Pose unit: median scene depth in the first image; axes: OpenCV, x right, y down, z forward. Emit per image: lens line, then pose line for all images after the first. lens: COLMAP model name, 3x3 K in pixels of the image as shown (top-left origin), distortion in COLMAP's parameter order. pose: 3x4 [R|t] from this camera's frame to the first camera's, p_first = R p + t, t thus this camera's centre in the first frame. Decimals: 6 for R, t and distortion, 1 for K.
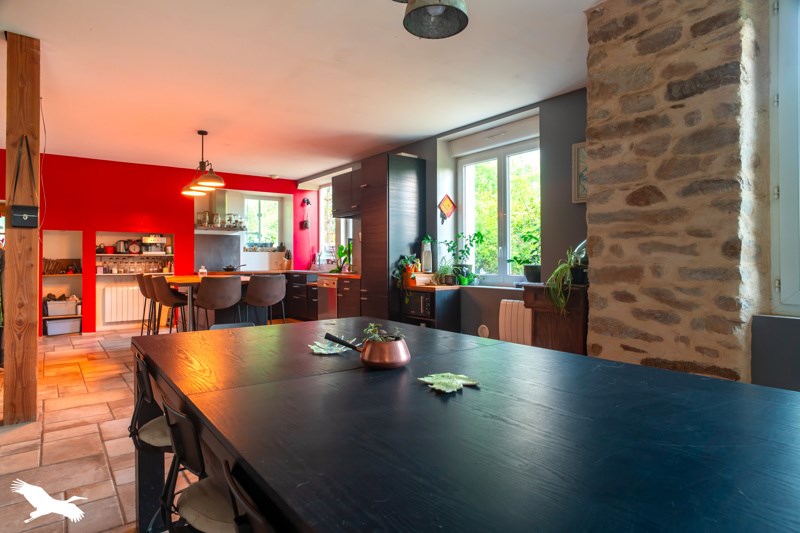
lens RADIAL K [[449.6, 0, 399.0], [0, 449.6, 270.6], [0, 0, 1]] dist [0.000681, 0.000924]
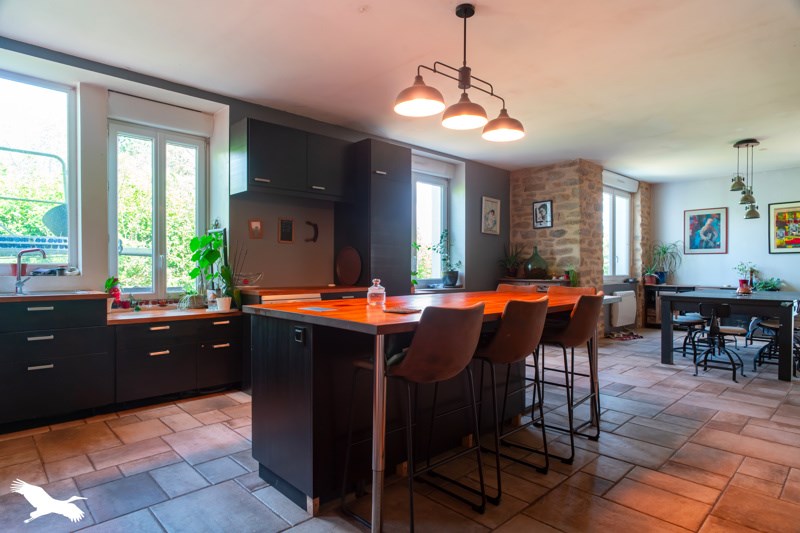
lens RADIAL K [[449.6, 0, 399.0], [0, 449.6, 270.6], [0, 0, 1]] dist [0.000681, 0.000924]
pose [[-0.109781, -0.006594, 0.993934, -0.672619], [0.024134, 0.999665, 0.009298, -0.017441], [-0.993663, 0.025008, -0.109585, 0.816512]]
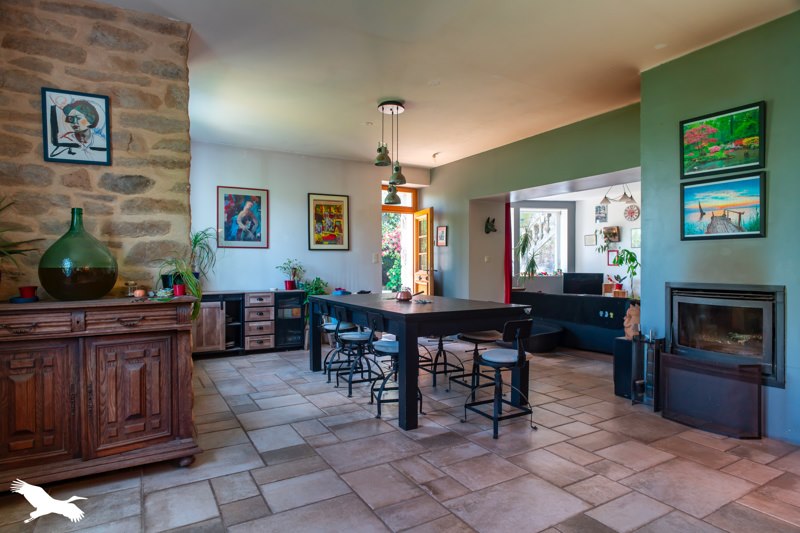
lens RADIAL K [[449.6, 0, 399.0], [0, 449.6, 270.6], [0, 0, 1]] dist [0.000681, 0.000924]
pose [[-0.993028, 0.000557, 0.117880, -0.071797], [0.004808, 0.999348, 0.035782, -0.016487], [-0.117783, 0.036100, -0.992383, 0.742163]]
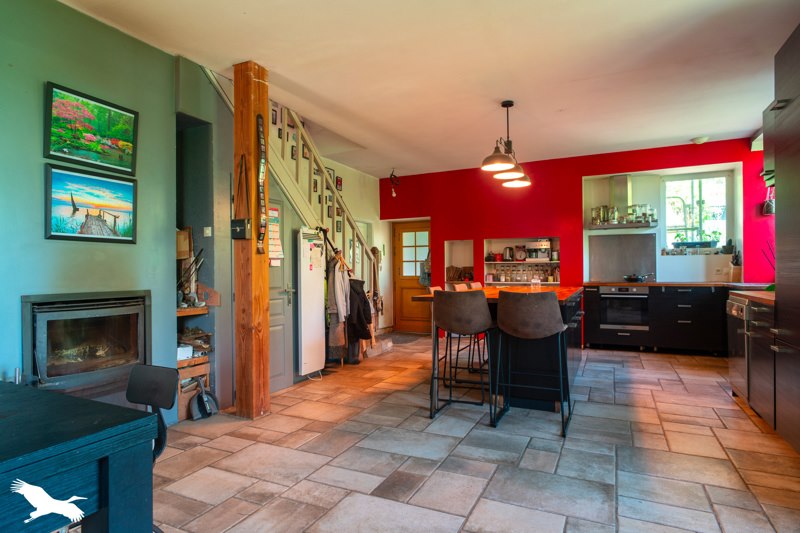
lens RADIAL K [[449.6, 0, 399.0], [0, 449.6, 270.6], [0, 0, 1]] dist [0.000681, 0.000924]
pose [[0.450666, 0.001054, -0.892692, 0.124698], [-0.016073, 0.999847, -0.006934, -0.006999], [0.892548, 0.017474, 0.450614, 0.346410]]
